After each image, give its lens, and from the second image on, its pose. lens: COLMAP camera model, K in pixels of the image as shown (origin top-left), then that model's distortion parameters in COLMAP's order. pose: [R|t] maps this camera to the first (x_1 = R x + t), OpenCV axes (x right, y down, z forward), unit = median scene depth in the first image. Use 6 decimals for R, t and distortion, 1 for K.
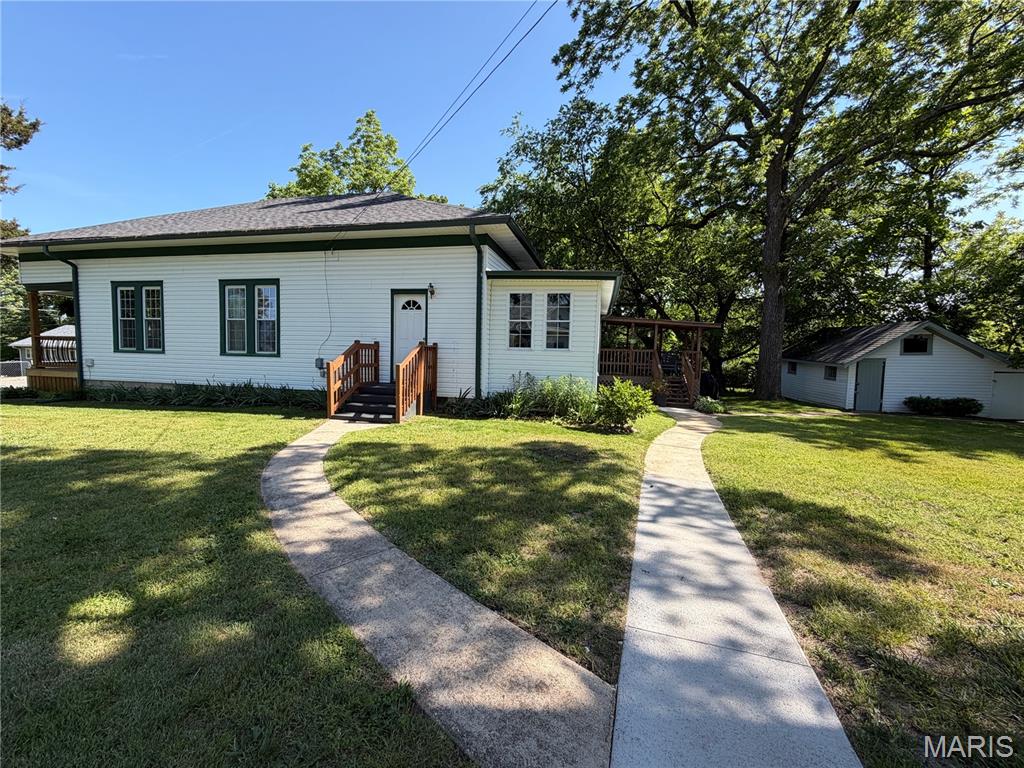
lens RADIAL K [[406.5, 0, 514.2], [0, 406.5, 387.8], [0, 0, 1]] dist [-0.000712, 0.000376]
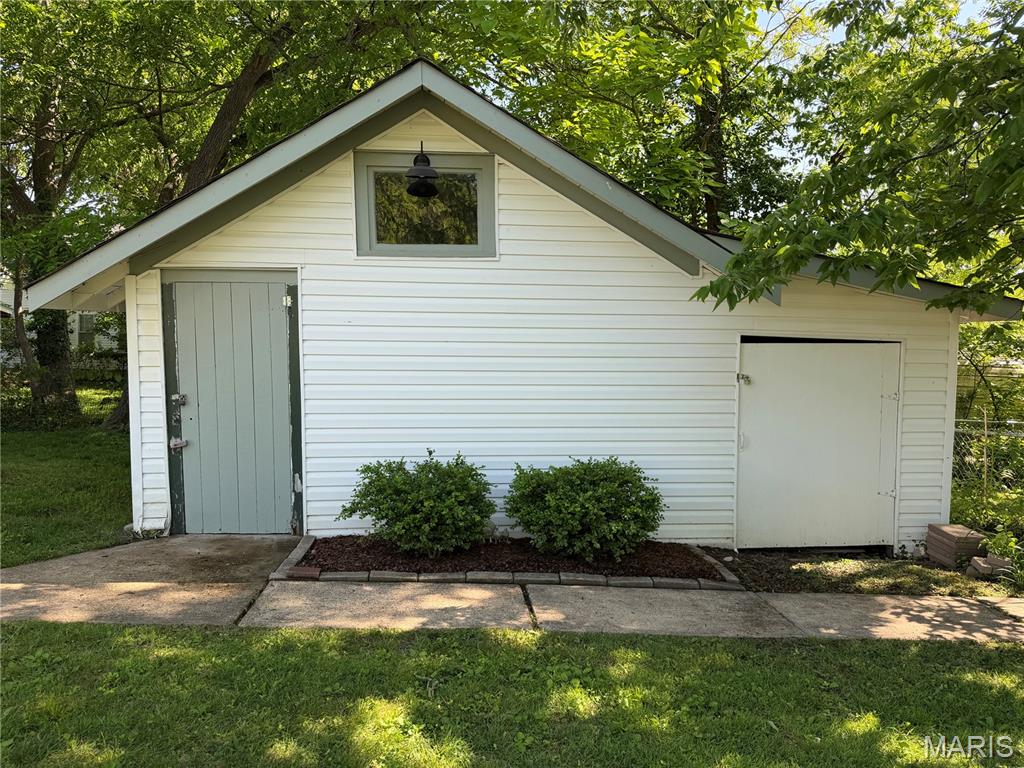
lens RADIAL K [[716.4, 0, 511.5], [0, 716.4, 386.1], [0, 0, 1]] dist [0.037757, -0.046152]
pose [[0.963521, -0.004822, 0.267591, 0.929130], [0.016813, 0.998953, -0.042538, 0.001872], [-0.267106, 0.045485, 0.962593, 0.641689]]
